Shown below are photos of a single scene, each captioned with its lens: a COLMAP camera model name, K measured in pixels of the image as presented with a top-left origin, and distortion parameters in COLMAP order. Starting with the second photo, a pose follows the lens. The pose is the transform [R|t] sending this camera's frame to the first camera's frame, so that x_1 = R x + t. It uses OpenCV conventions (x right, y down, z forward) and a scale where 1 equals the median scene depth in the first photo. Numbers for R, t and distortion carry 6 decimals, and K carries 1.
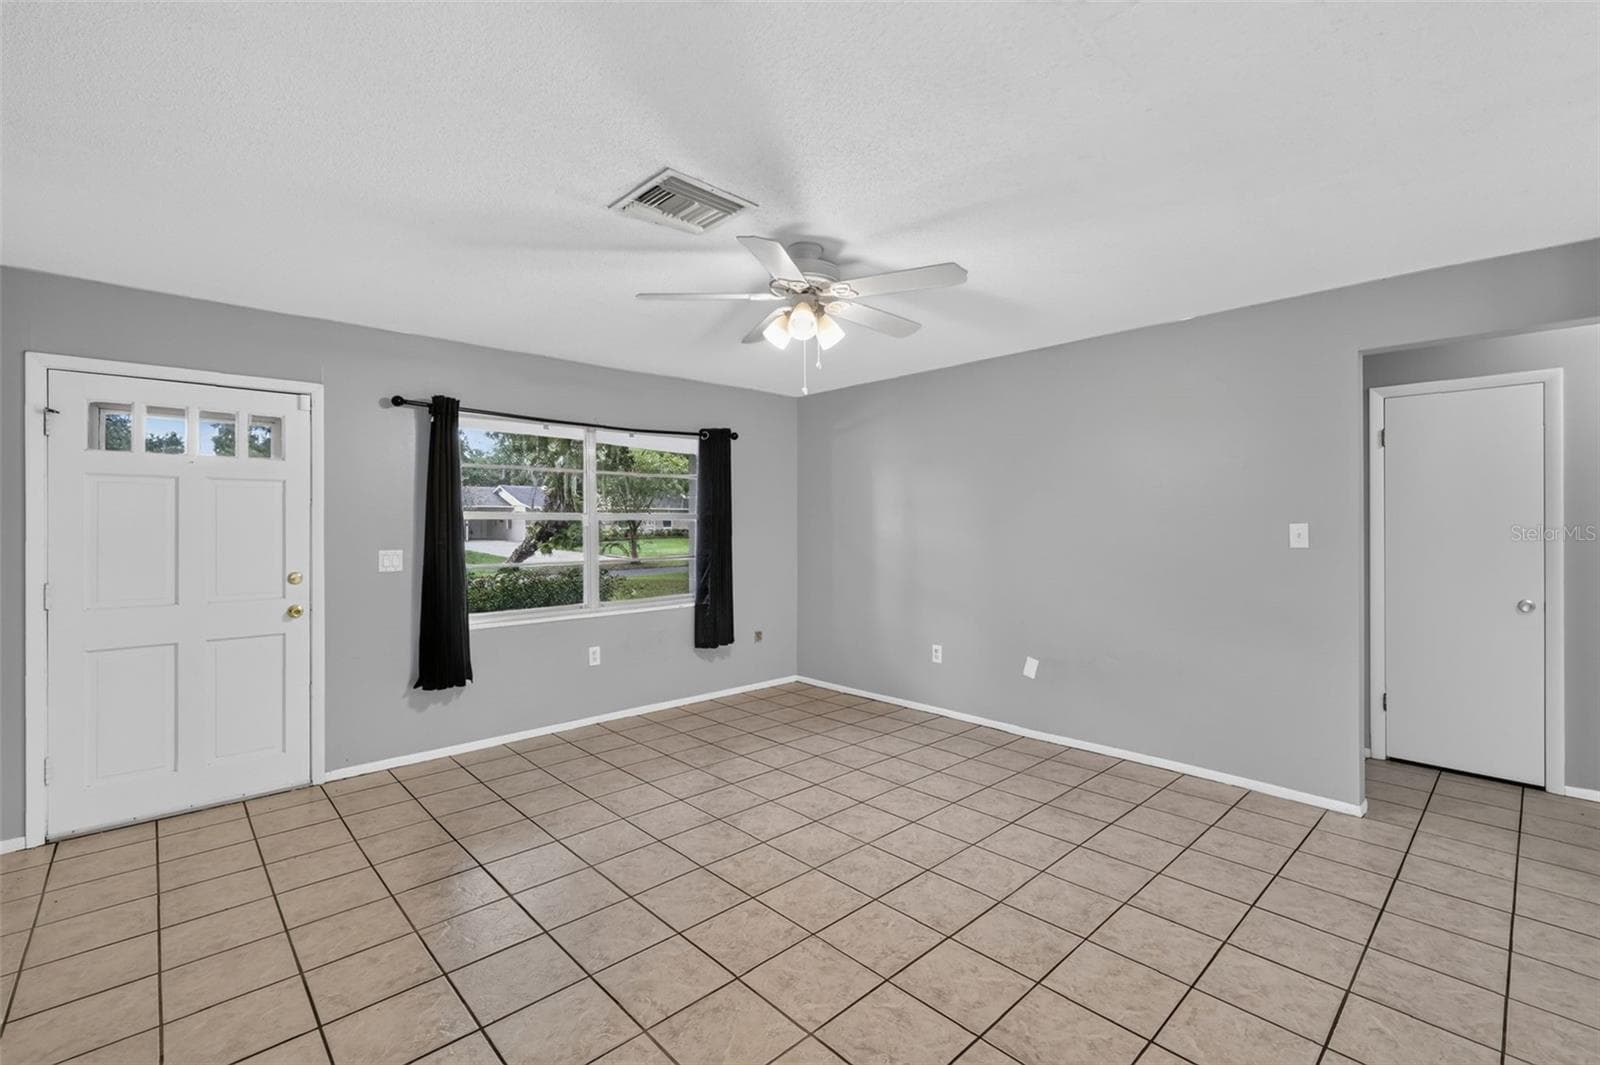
lens RADIAL K [[693.8, 0, 800.0], [0, 693.8, 532.5], [0, 0, 1]] dist [0.007536, 0.000085]
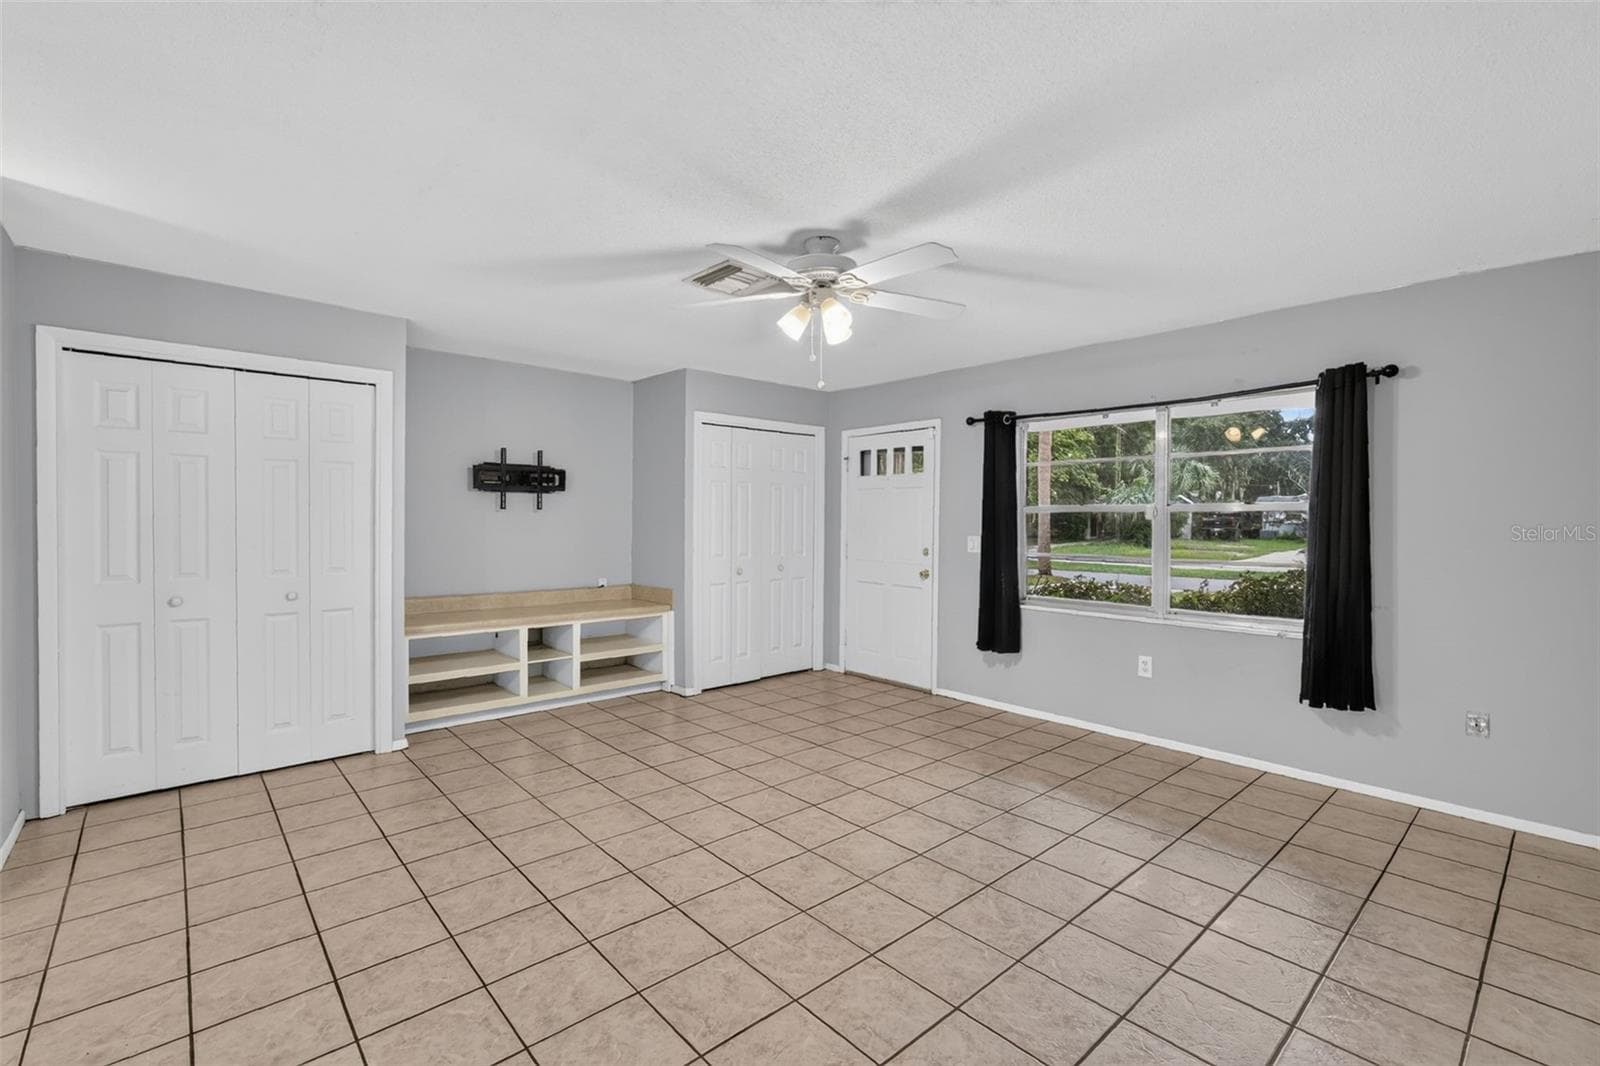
lens RADIAL K [[705.1, 0, 800.0], [0, 705.1, 533.0], [0, 0, 1]] dist [0.000002, -0.000330]
pose [[-0.024315, 0.024660, -0.999400, 0.793540], [-0.018337, 0.999517, 0.025109, -0.007350], [0.999536, 0.018937, -0.023851, 0.758588]]
